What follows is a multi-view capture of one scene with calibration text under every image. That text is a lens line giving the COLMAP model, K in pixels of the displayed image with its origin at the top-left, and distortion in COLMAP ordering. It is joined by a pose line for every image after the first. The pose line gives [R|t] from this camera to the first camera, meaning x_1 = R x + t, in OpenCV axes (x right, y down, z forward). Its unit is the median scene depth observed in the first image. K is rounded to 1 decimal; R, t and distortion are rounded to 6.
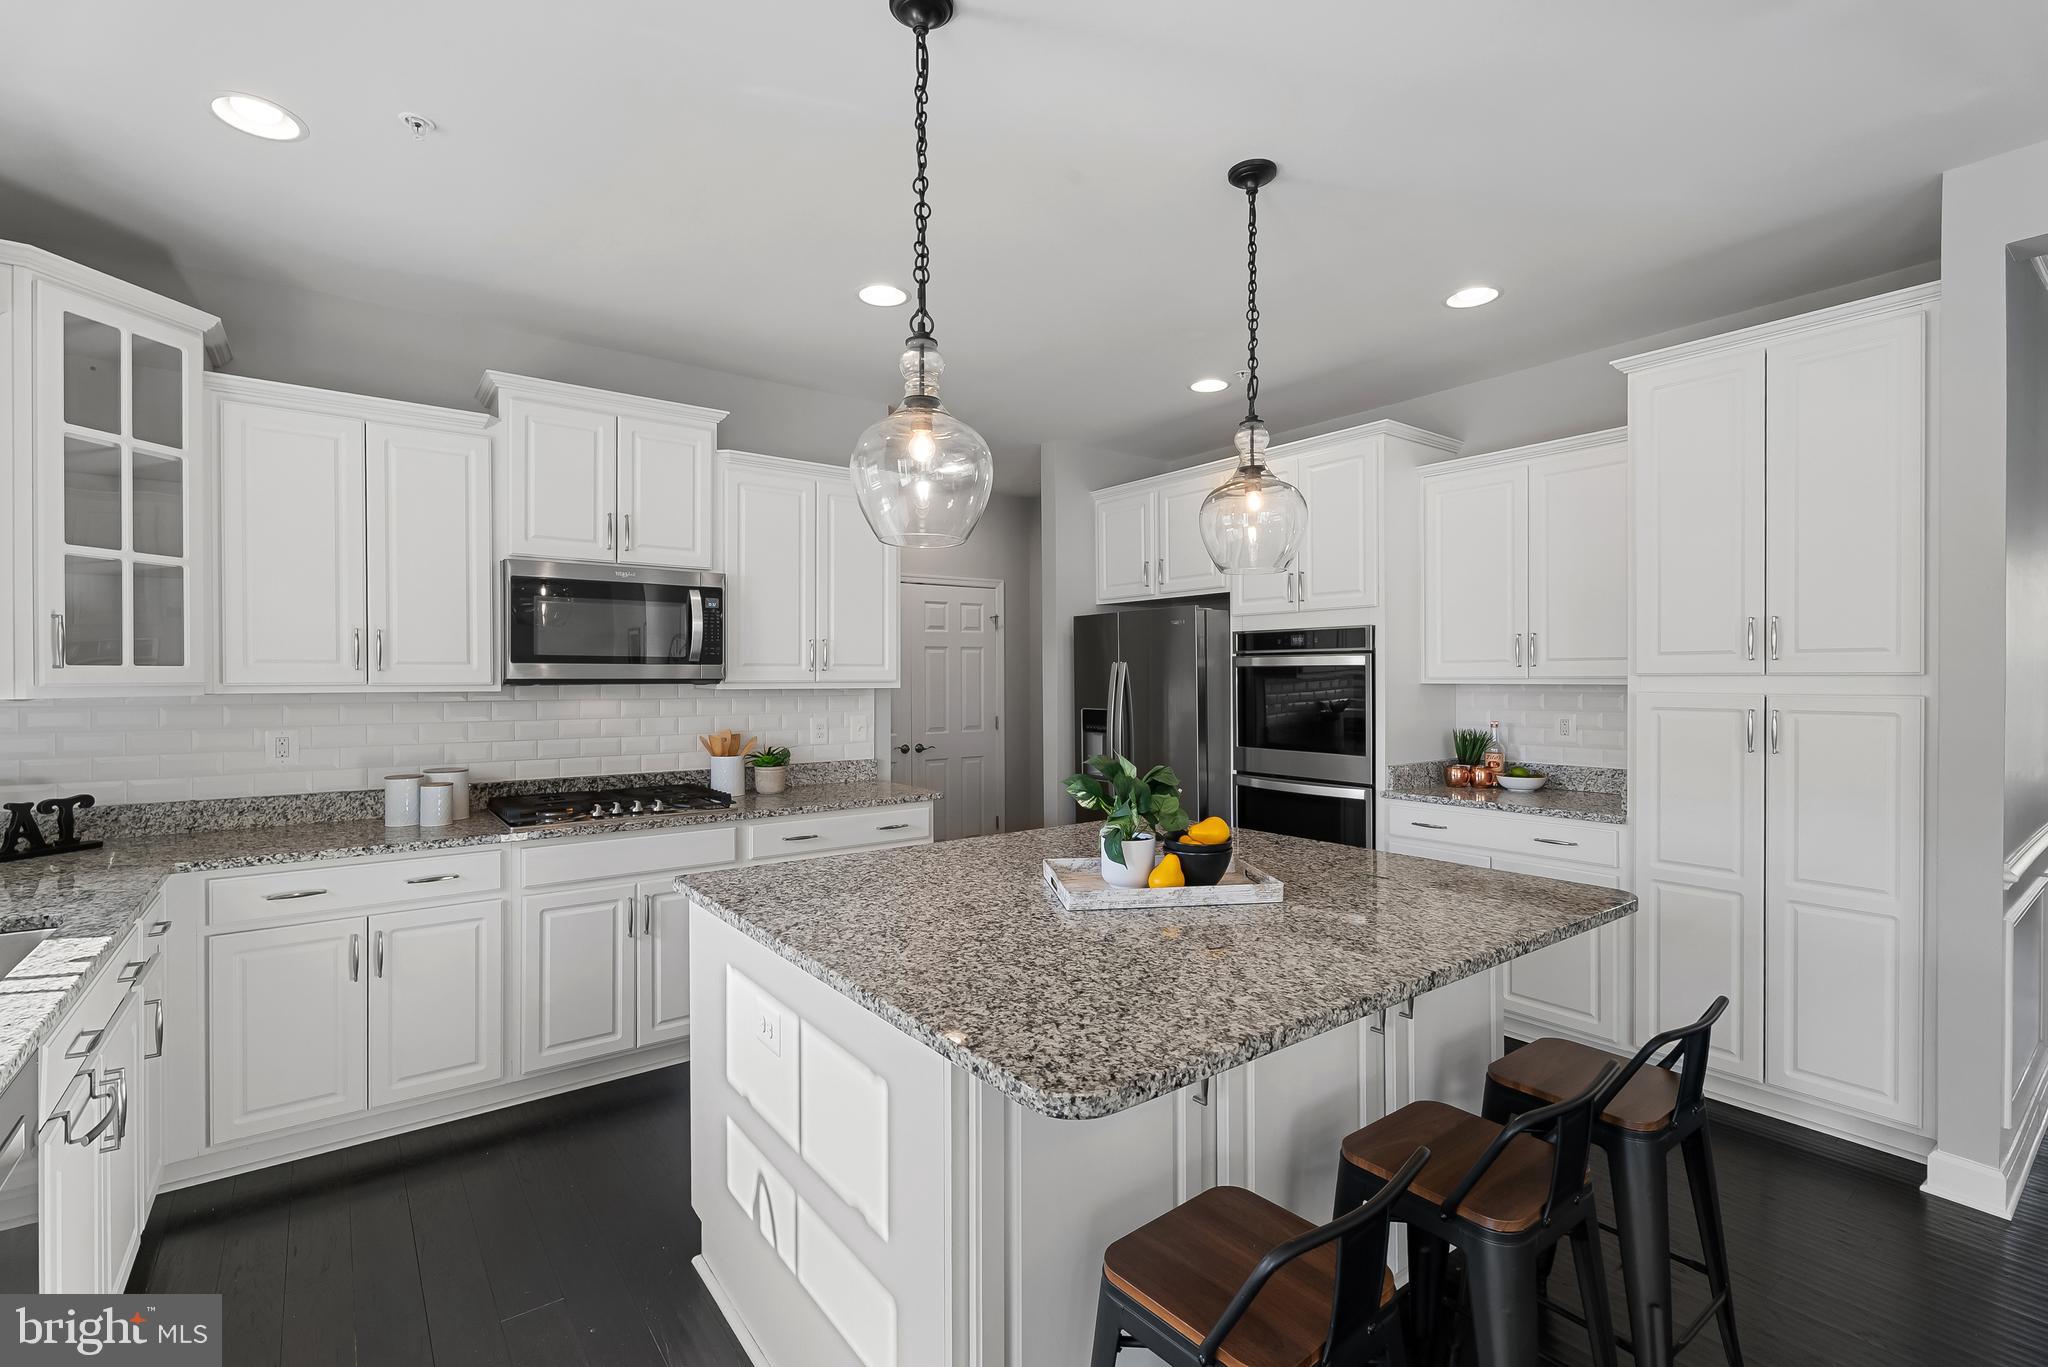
lens RADIAL K [[924.8, 0, 1041.5], [0, 924.8, 675.3], [0, 0, 1]] dist [0.000554, -0.002087]
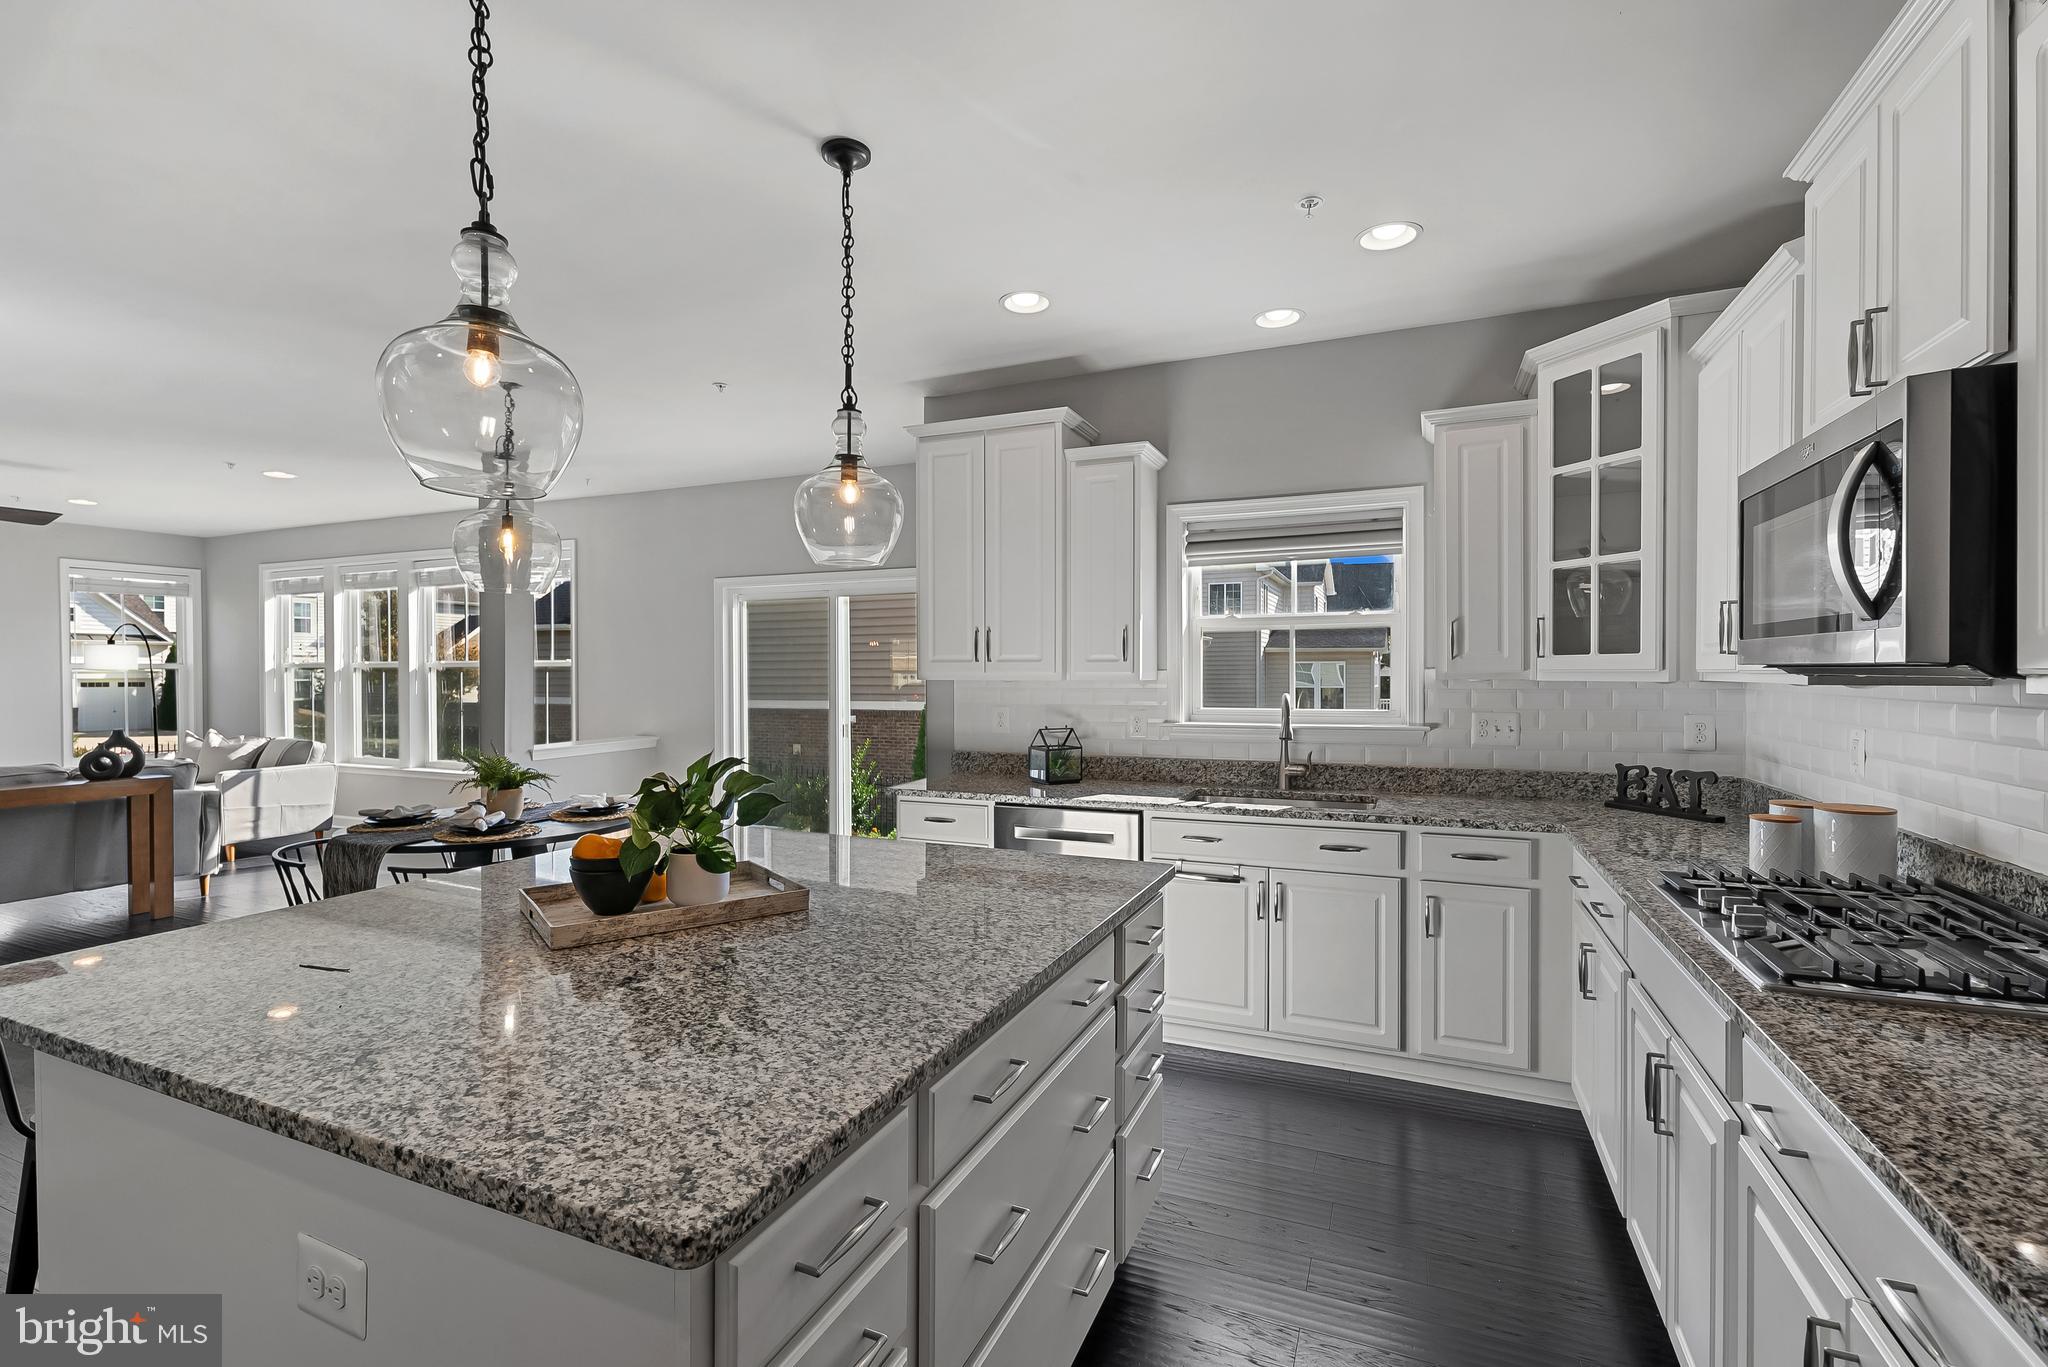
lens RADIAL K [[924.8, 0, 1015.4], [0, 924.8, 675.9], [0, 0, 1]] dist [0.000554, -0.002087]
pose [[-0.886729, 0.003670, -0.462275, 0.172103], [0.003099, 0.999993, 0.001994, 0.010497], [0.462279, 0.000335, -0.886734, 1.436274]]
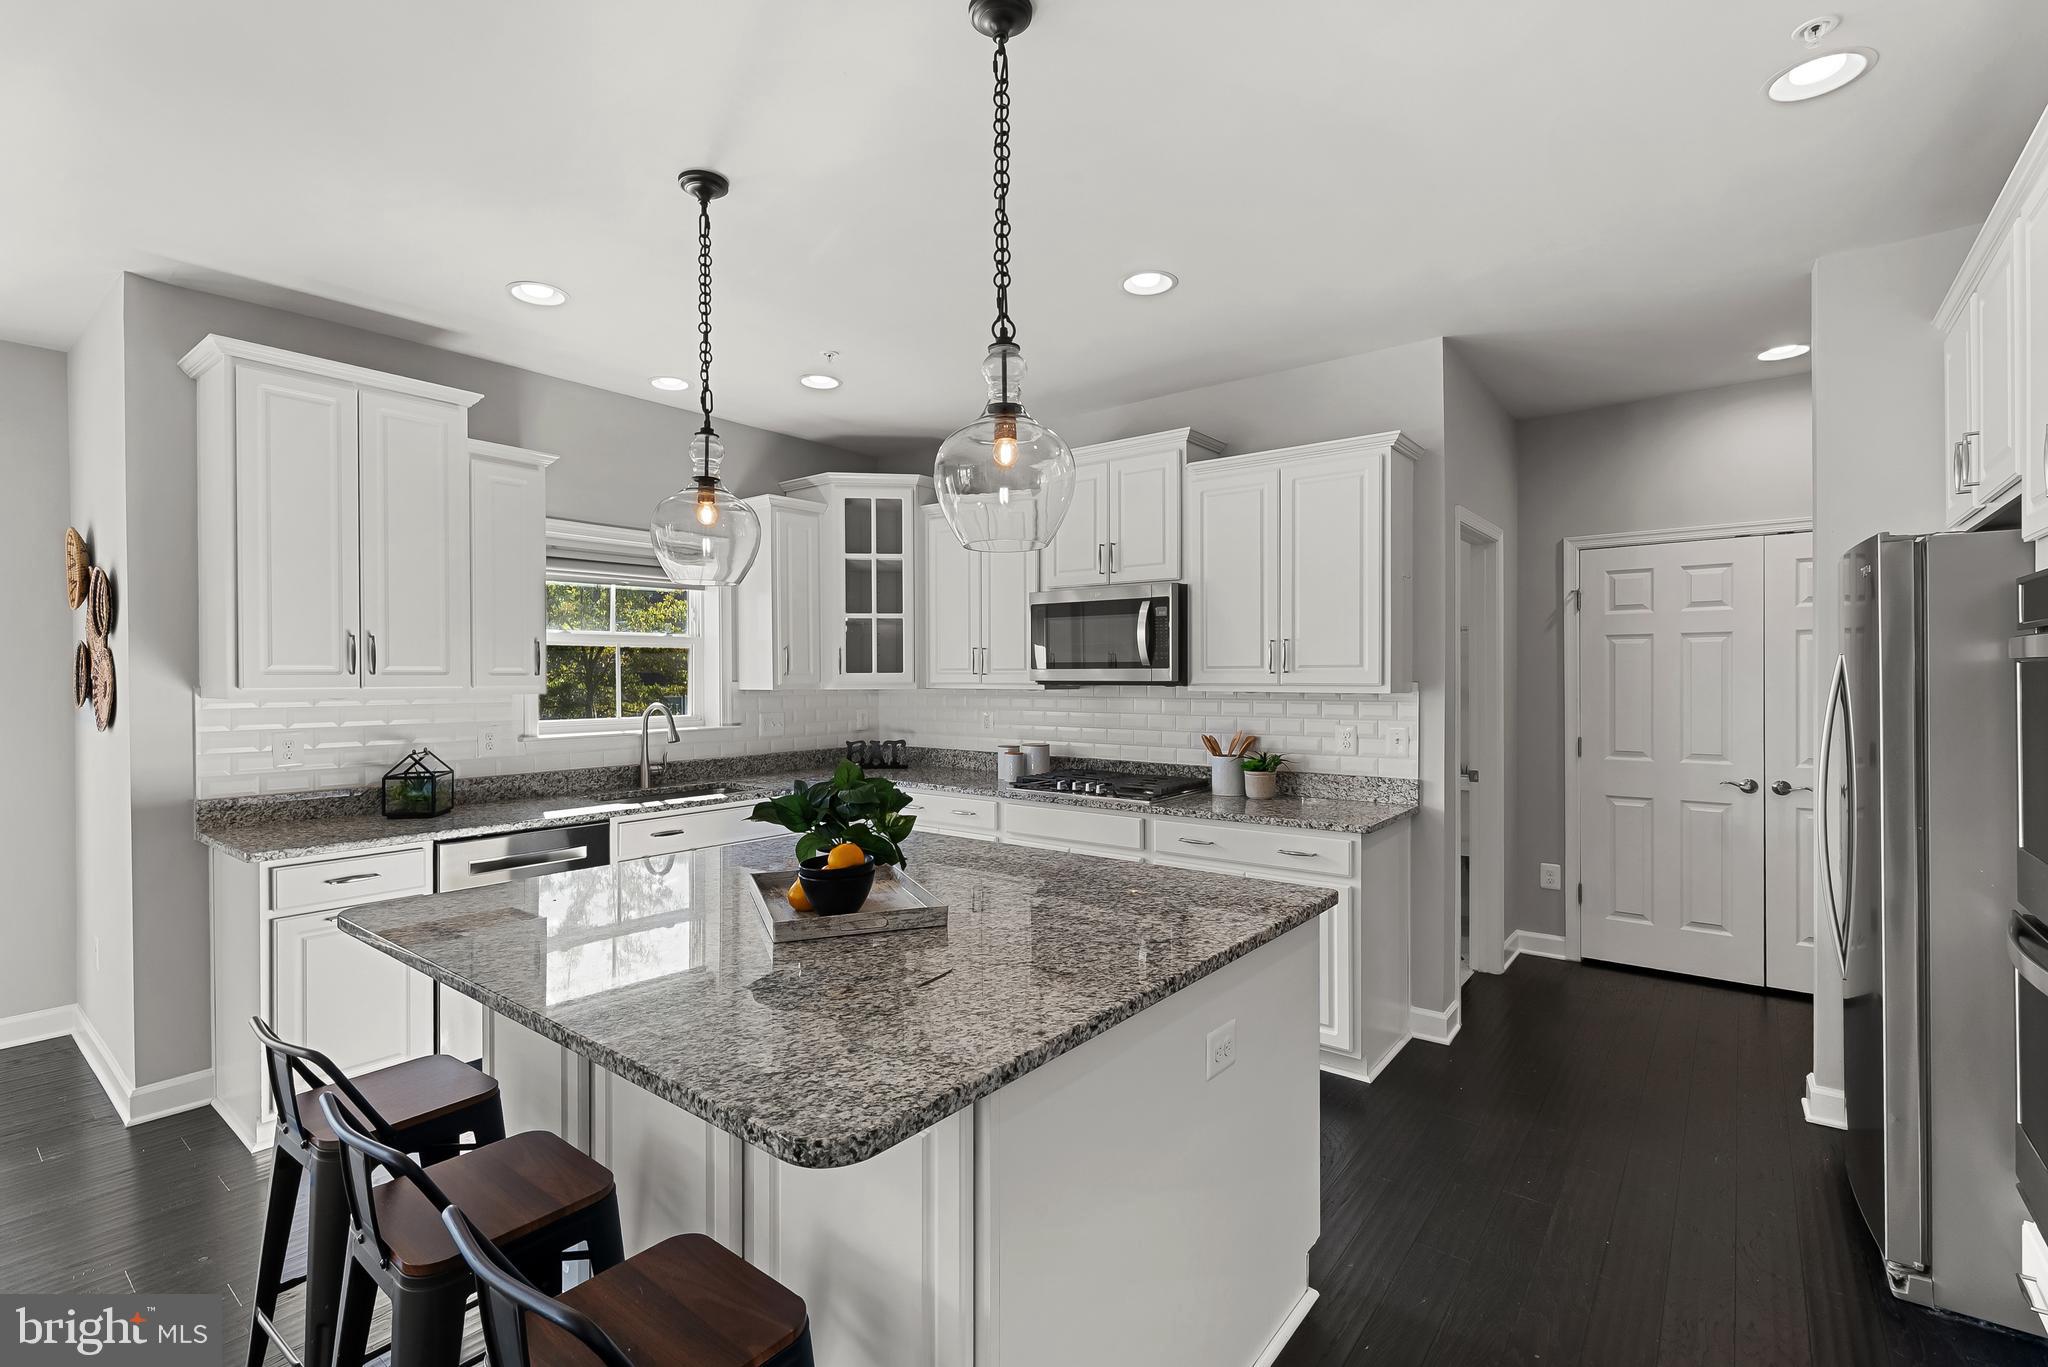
lens RADIAL K [[924.8, 0, 1027.9], [0, 924.8, 696.9], [0, 0, 1]] dist [0.000554, -0.002087]
pose [[0.225395, 0.022258, -0.974013, 0.806926], [0.004166, 0.999708, 0.023809, -0.004597], [0.974258, -0.009424, 0.225237, 0.741100]]
